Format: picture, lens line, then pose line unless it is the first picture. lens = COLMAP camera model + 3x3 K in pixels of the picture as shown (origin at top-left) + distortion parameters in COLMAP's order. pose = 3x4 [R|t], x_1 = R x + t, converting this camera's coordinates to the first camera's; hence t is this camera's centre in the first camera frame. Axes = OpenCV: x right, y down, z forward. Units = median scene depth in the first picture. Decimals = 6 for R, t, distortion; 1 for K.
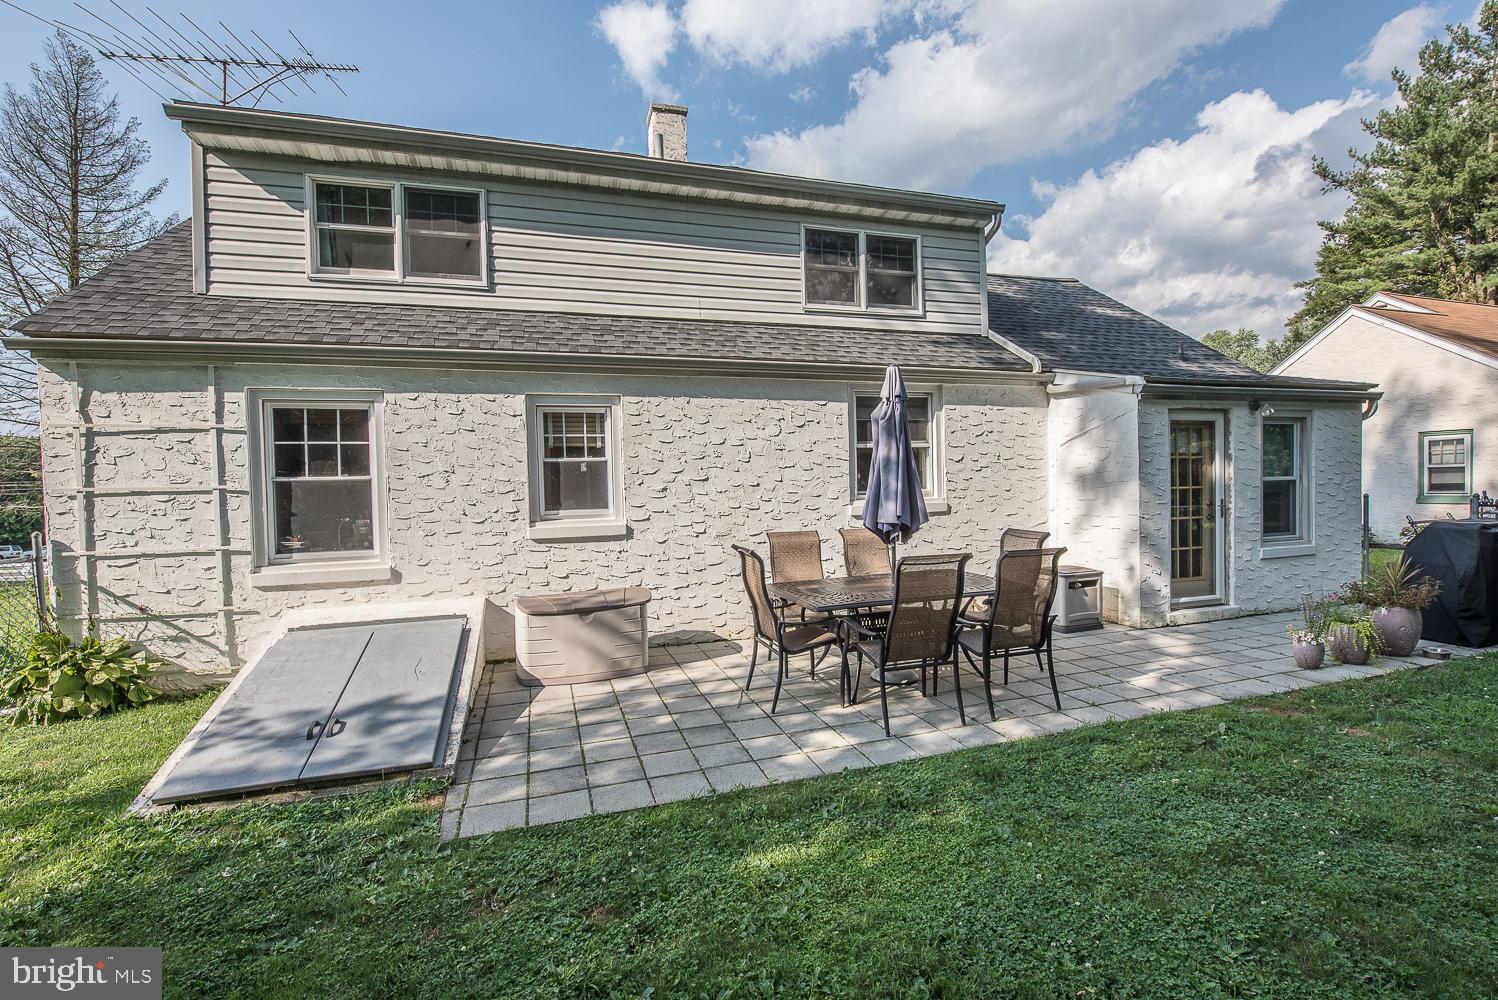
lens RADIAL K [[664.8, 0, 749.0], [0, 664.8, 500.0], [0, 0, 1]] dist [-0.006433, -0.005344]
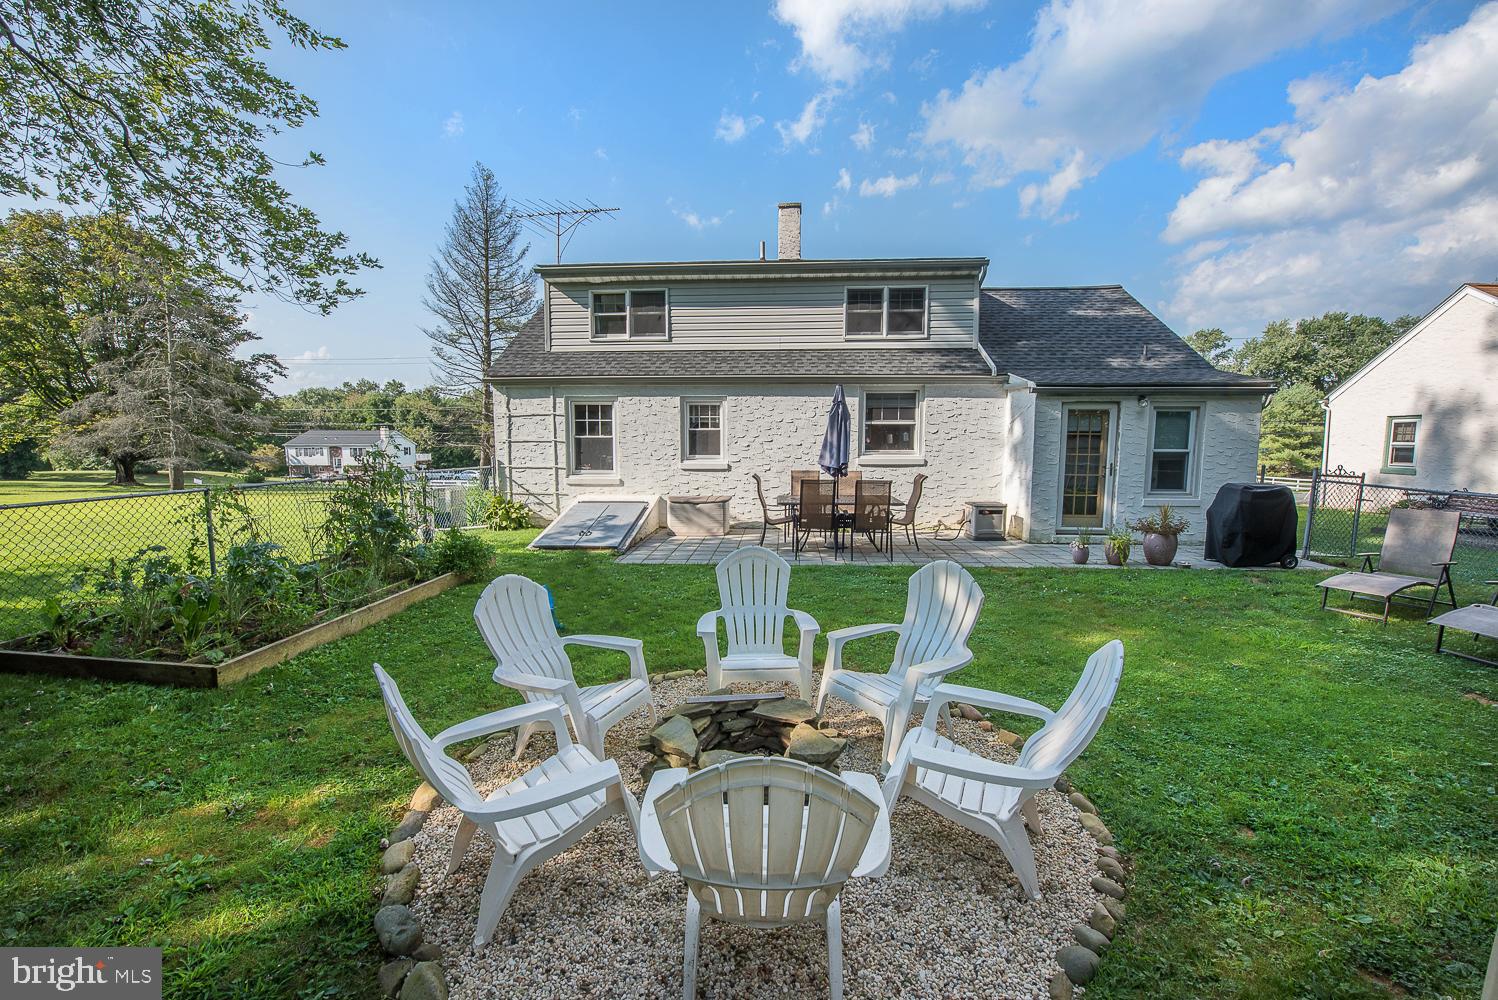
lens RADIAL K [[598.2, 0, 749.0], [0, 598.2, 500.0], [0, 0, 1]] dist [-0.014482, -0.000138]
pose [[0.930924, 0.060458, -0.360173, 0.505952], [-0.031878, 0.995890, 0.084774, -0.007010], [0.363818, -0.067437, 0.929026, -0.599062]]
